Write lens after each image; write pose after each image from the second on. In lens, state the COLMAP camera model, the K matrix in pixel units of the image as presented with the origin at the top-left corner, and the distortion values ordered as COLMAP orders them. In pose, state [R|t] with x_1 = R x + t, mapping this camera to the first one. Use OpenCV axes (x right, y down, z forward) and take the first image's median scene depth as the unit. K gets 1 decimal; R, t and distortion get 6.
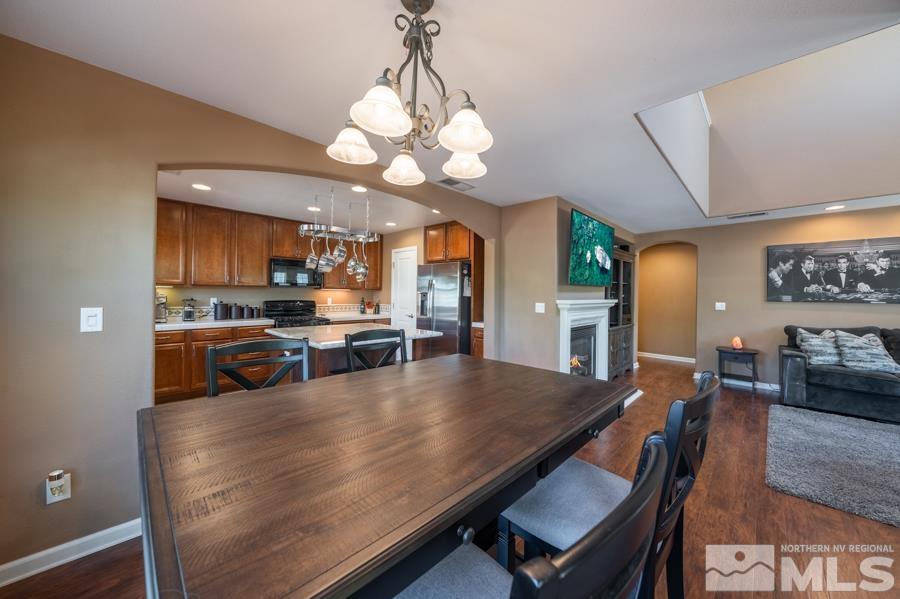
lens RADIAL K [[313.4, 0, 464.7], [0, 313.4, 292.7], [0, 0, 1]] dist [0.001344, -0.002267]
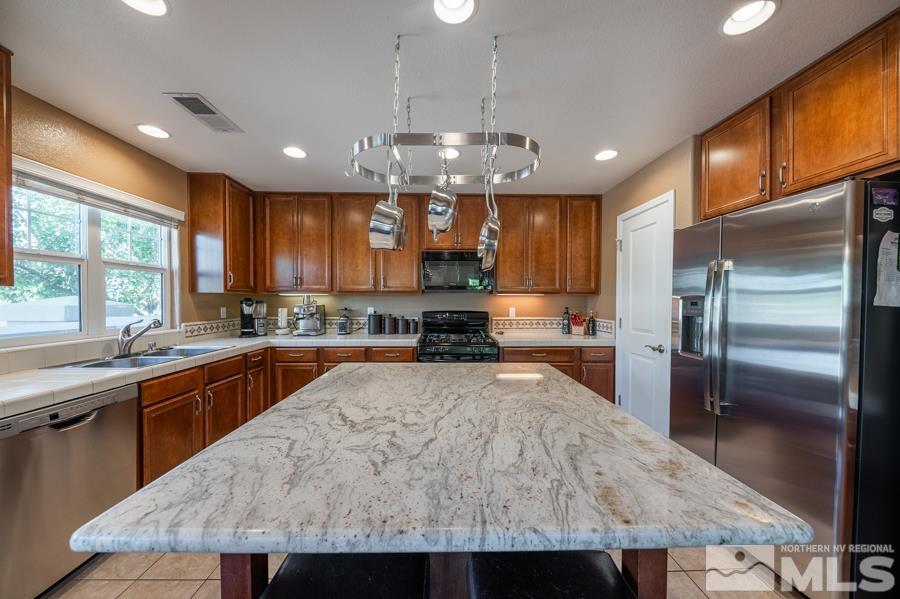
lens RADIAL K [[313.4, 0, 446.3], [0, 313.4, 305.8], [0, 0, 1]] dist [0.001344, -0.002267]
pose [[0.688140, 0.003392, -0.725570, -0.067391], [0.010090, 0.999848, 0.014244, 0.003477], [0.725507, -0.017123, 0.688001, 0.586664]]
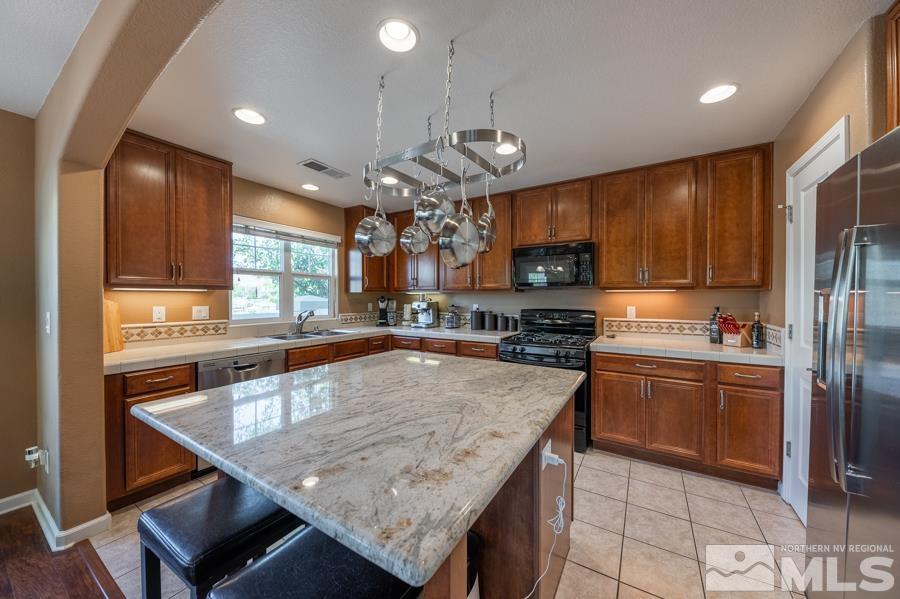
lens RADIAL K [[313.4, 0, 445.5], [0, 313.4, 298.4], [0, 0, 1]] dist [0.001344, -0.002267]
pose [[0.182502, -0.009114, -0.983163, 0.049548], [0.007248, 0.999942, -0.007924, 0.006448], [0.983179, -0.005680, 0.182557, 0.768292]]
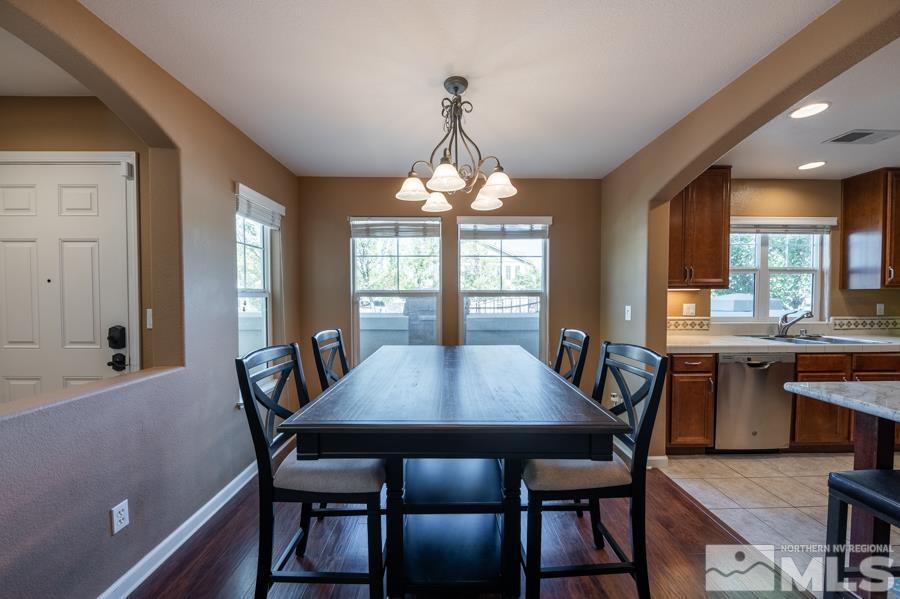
lens RADIAL K [[315.7, 0, 452.3], [0, 315.7, 304.8], [0, 0, 1]] dist [-0.012101, -0.000666]
pose [[-0.731179, 0.007679, -0.682142, 0.211000], [-0.002387, 0.999902, 0.013815, 0.007367], [0.682181, 0.011729, -0.731089, 0.561868]]
